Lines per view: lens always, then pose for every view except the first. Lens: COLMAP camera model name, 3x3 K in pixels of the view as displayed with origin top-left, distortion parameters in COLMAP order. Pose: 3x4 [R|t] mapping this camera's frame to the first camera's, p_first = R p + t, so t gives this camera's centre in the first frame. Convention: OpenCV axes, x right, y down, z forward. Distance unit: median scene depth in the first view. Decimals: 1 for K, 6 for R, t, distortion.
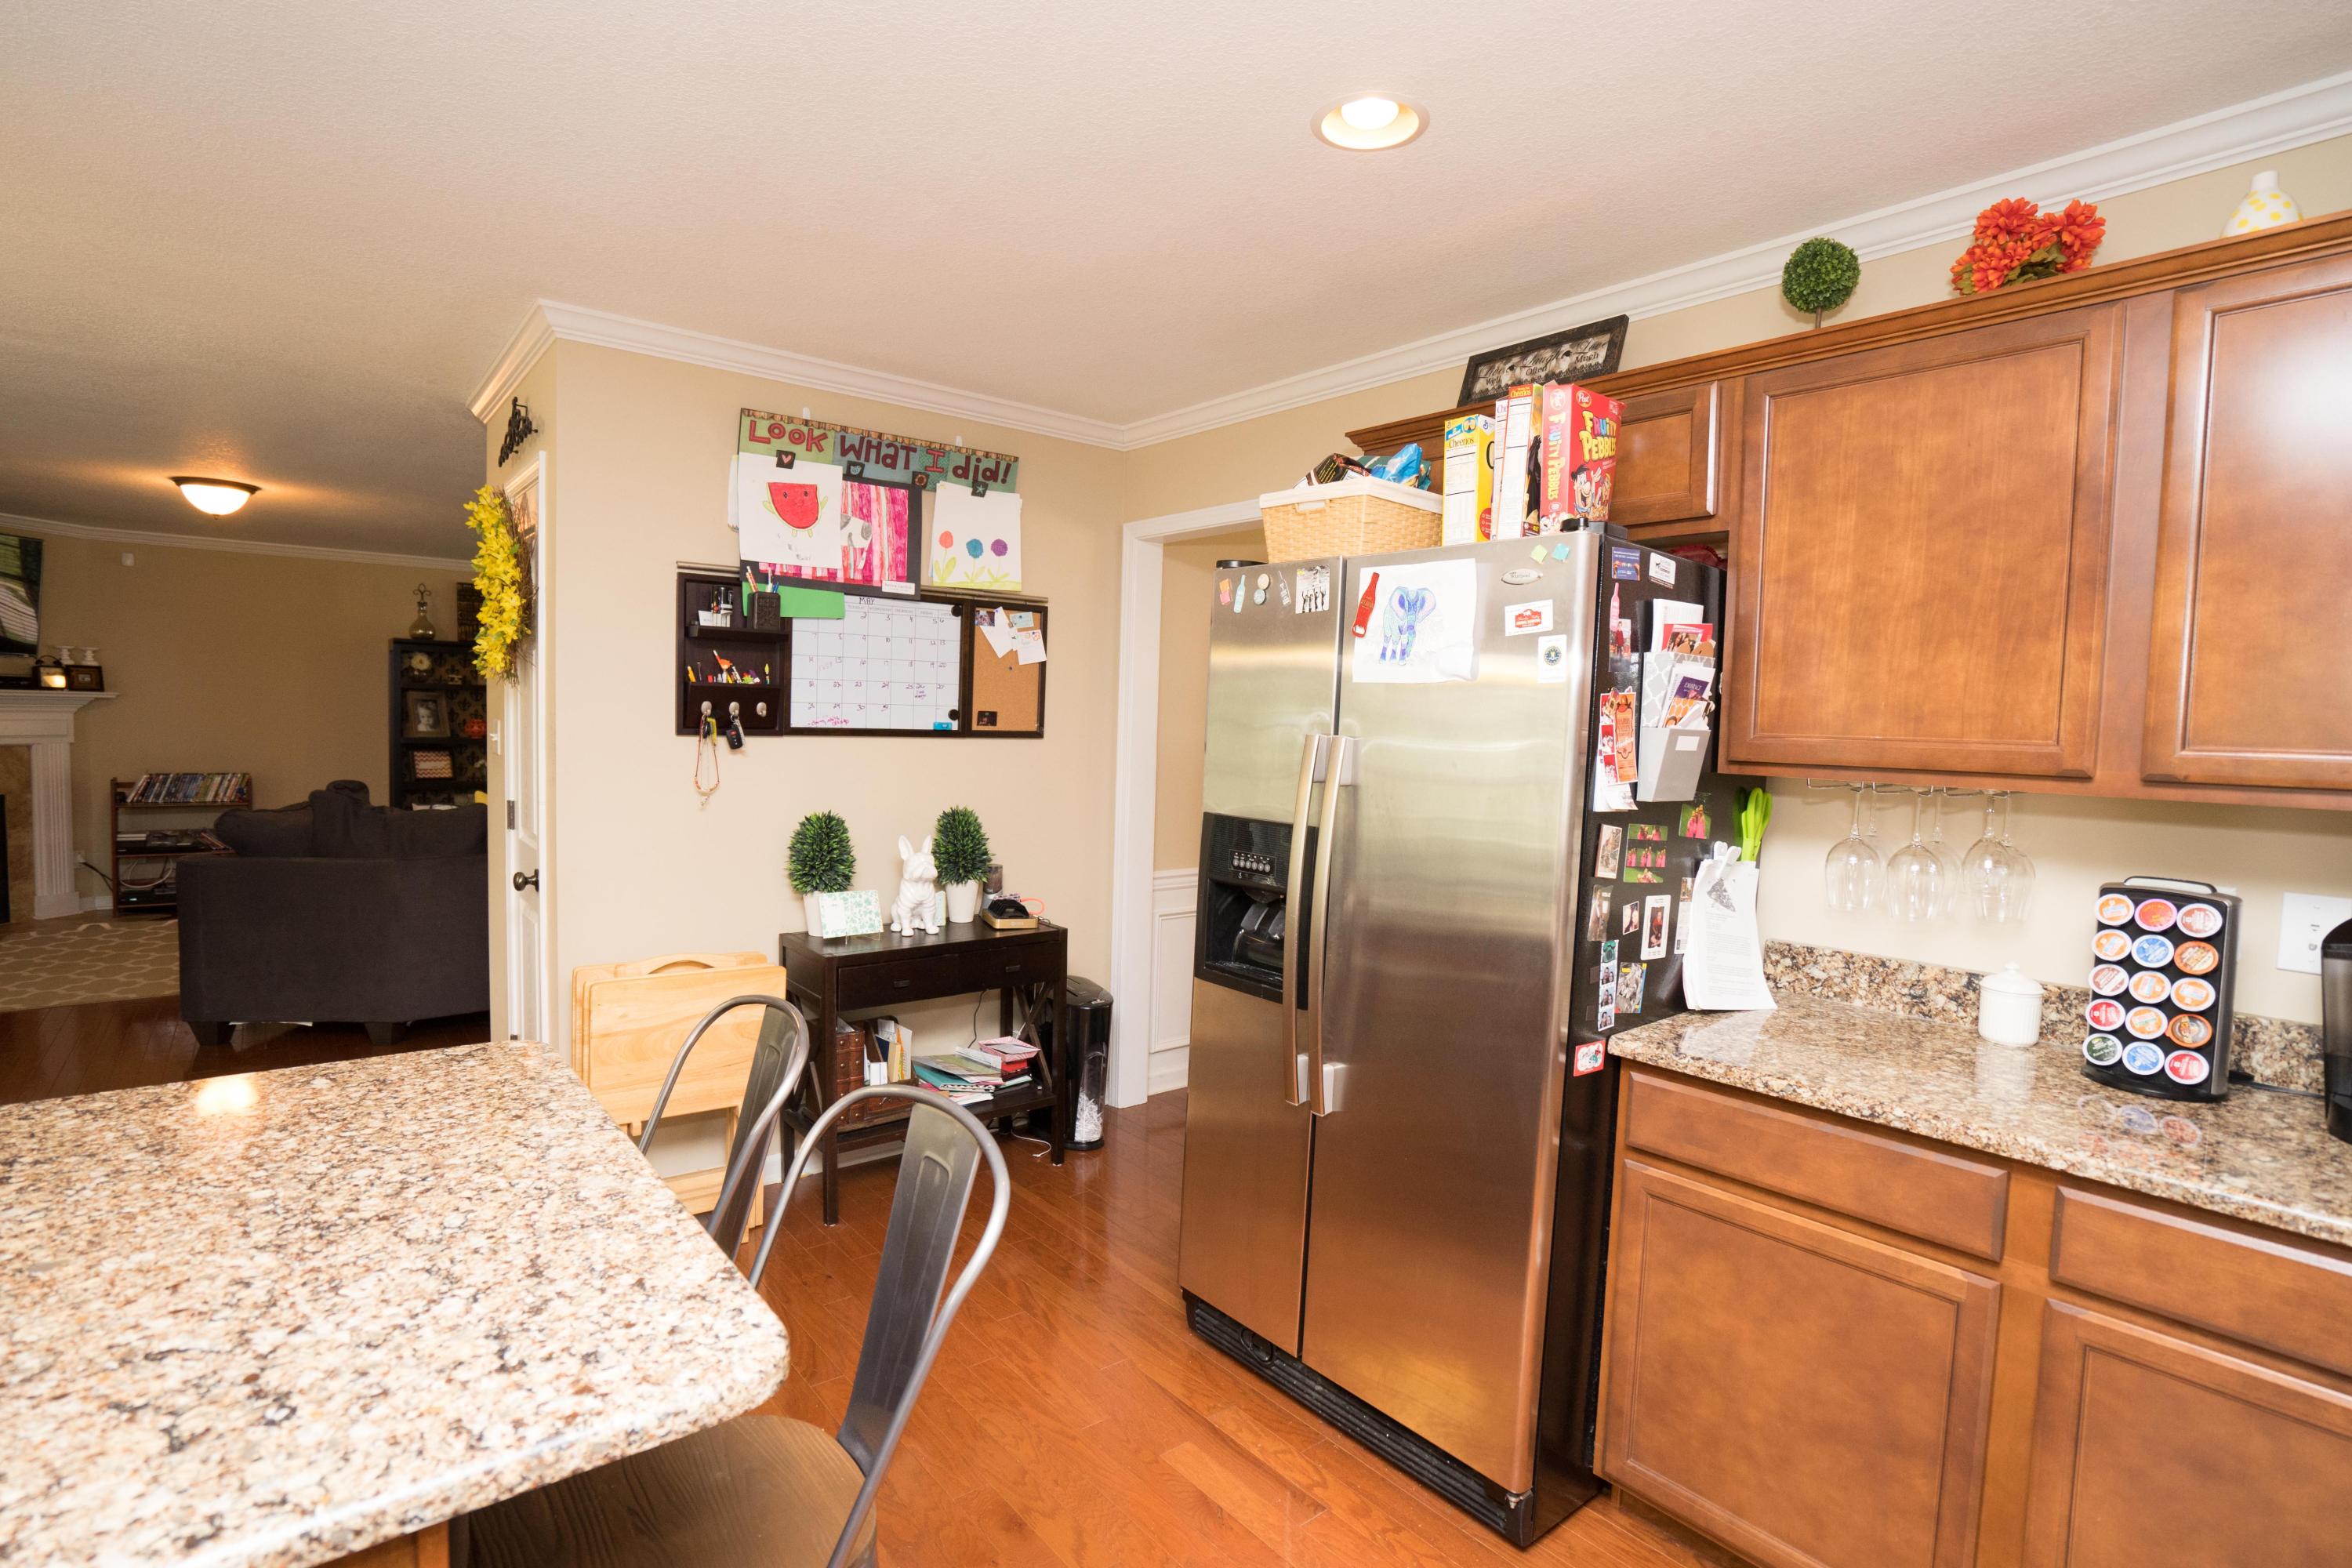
lens RADIAL K [[1134.2, 0, 1166.4], [0, 1134.2, 779.4], [0, 0, 1]] dist [-0.056068, 0.020117]
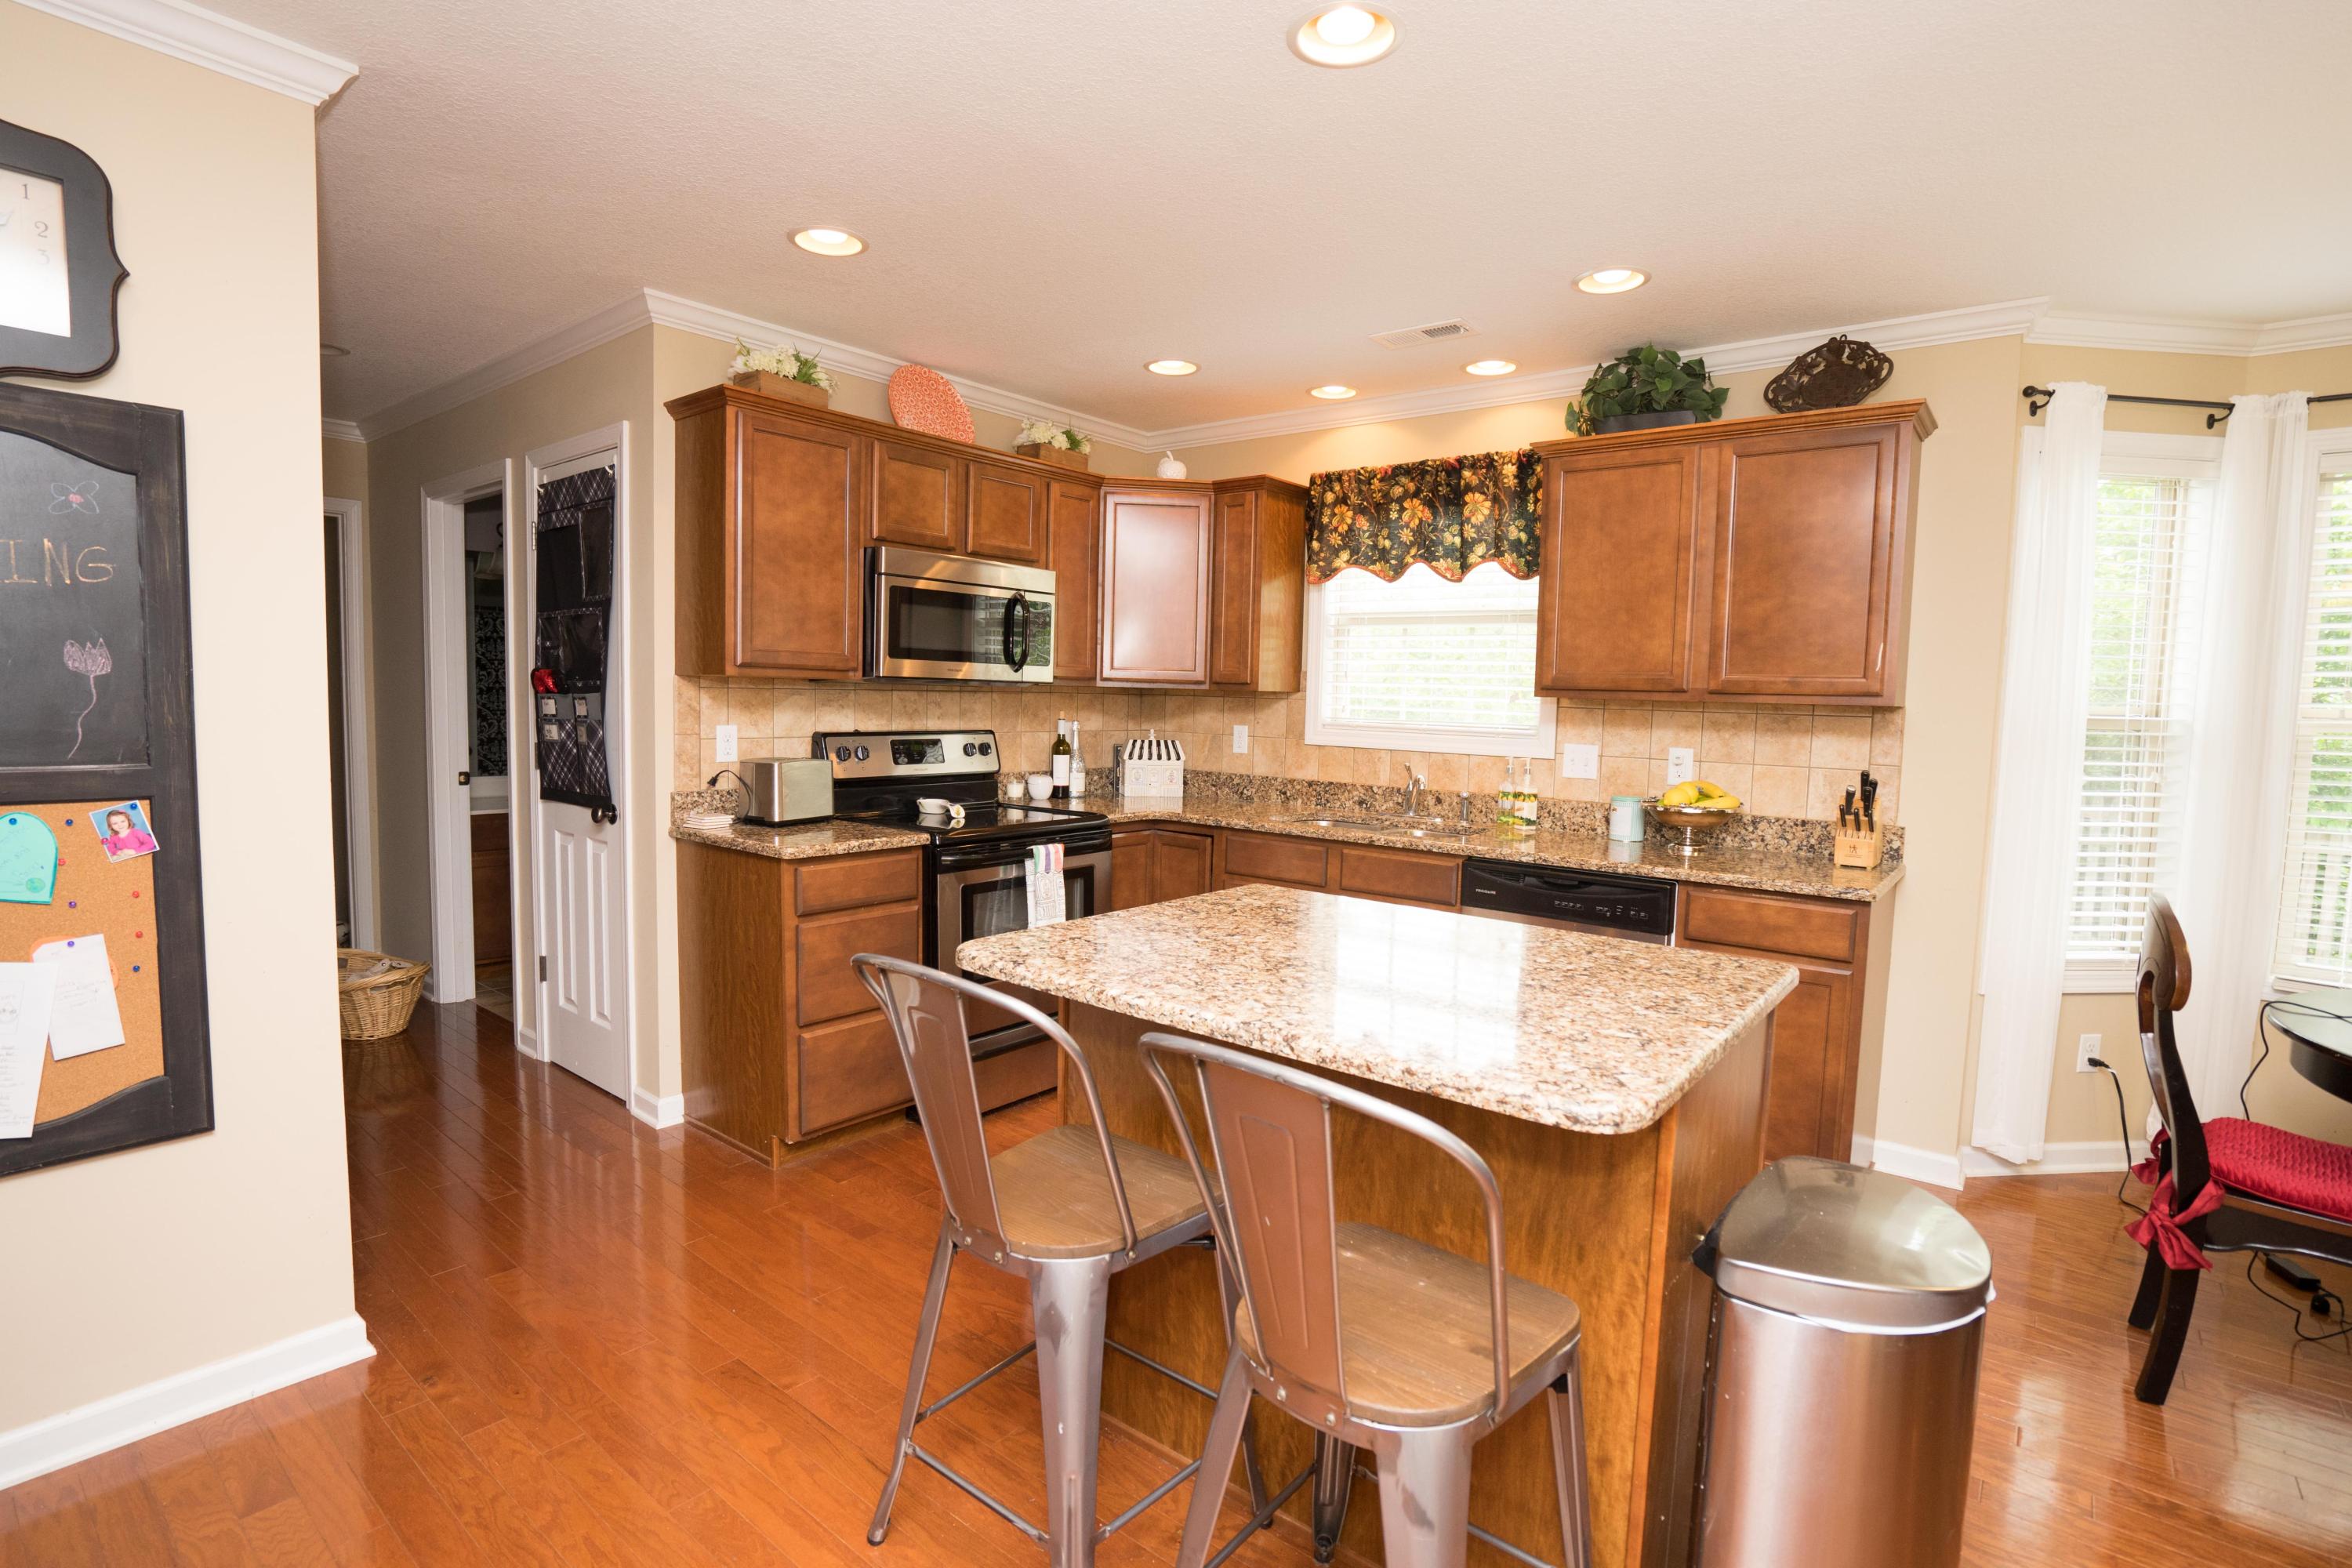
lens RADIAL K [[1134.2, 0, 1165.7], [0, 1134.2, 786.1], [0, 0, 1]] dist [-0.056068, 0.020117]
pose [[-0.977442, -0.036426, -0.208039, -0.128591], [-0.063830, 0.989902, 0.126573, -0.027656], [0.201328, 0.136997, -0.969896, 1.392465]]
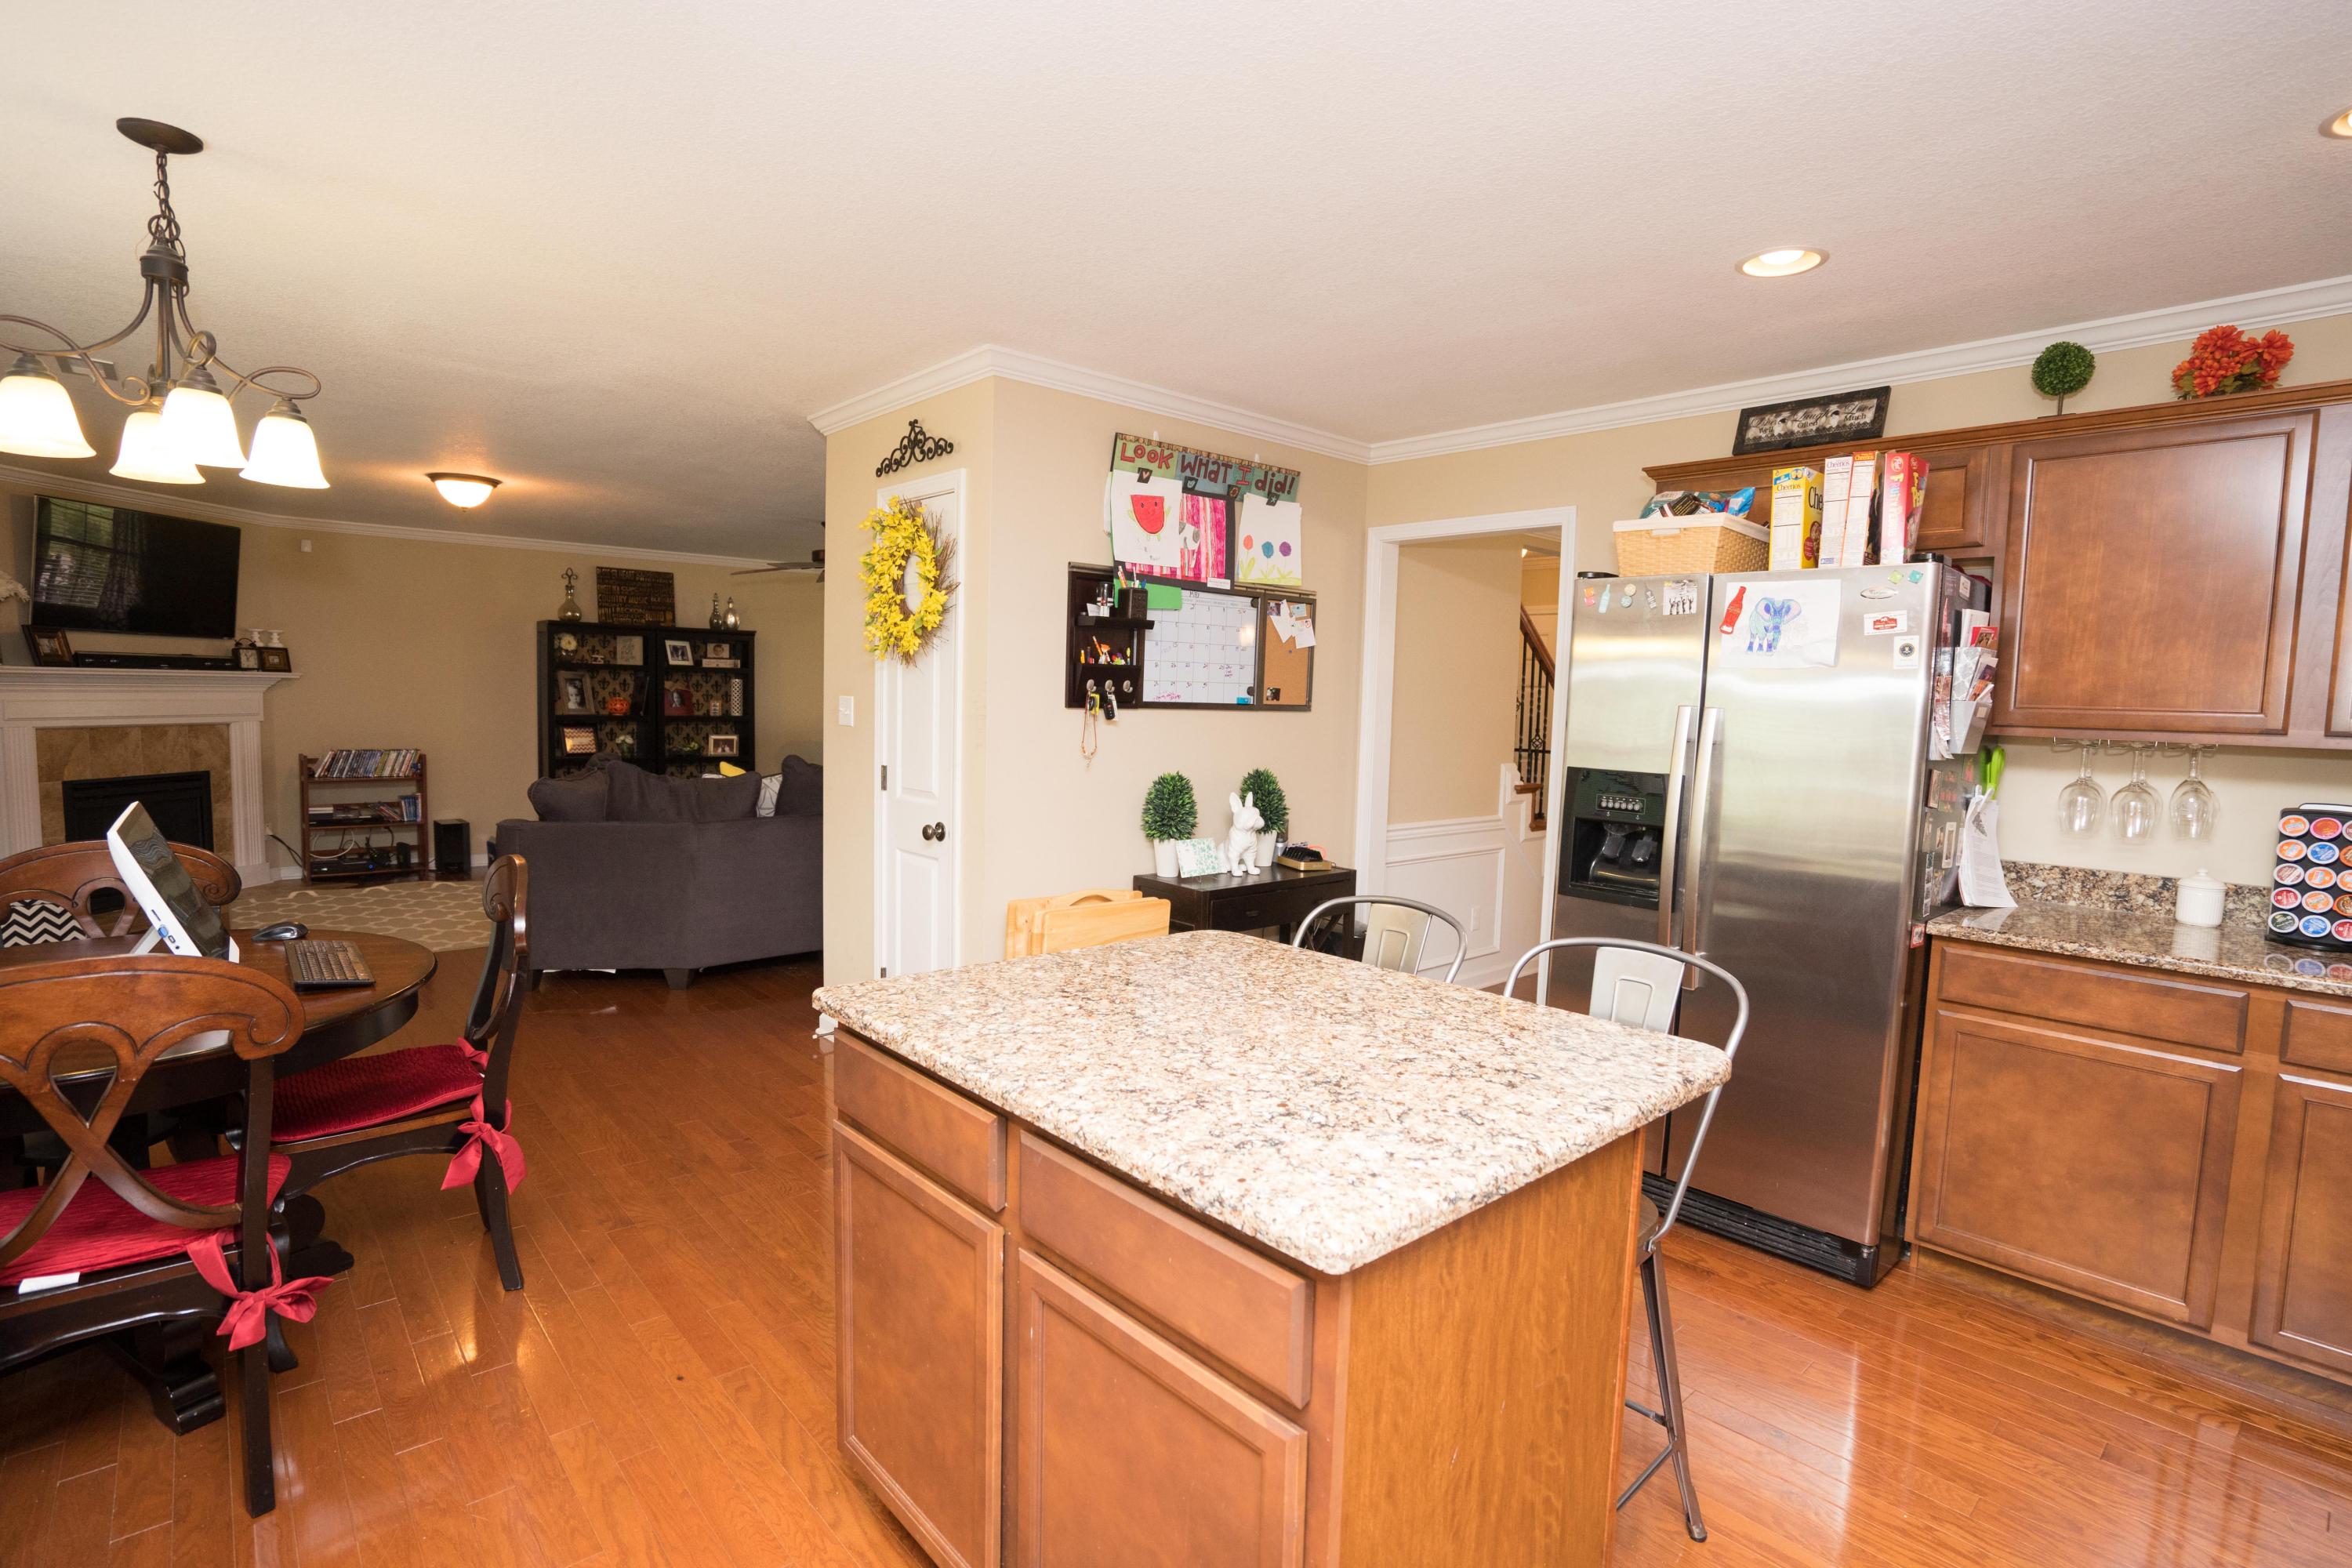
lens RADIAL K [[1134.2, 0, 1171.9], [0, 1134.2, 784.1], [0, 0, 1]] dist [-0.056068, 0.020117]
pose [[0.998995, -0.004829, 0.044564, -0.598633], [0.003789, 0.999719, 0.023399, 0.020940], [-0.044664, -0.023207, 0.998732, -0.329827]]
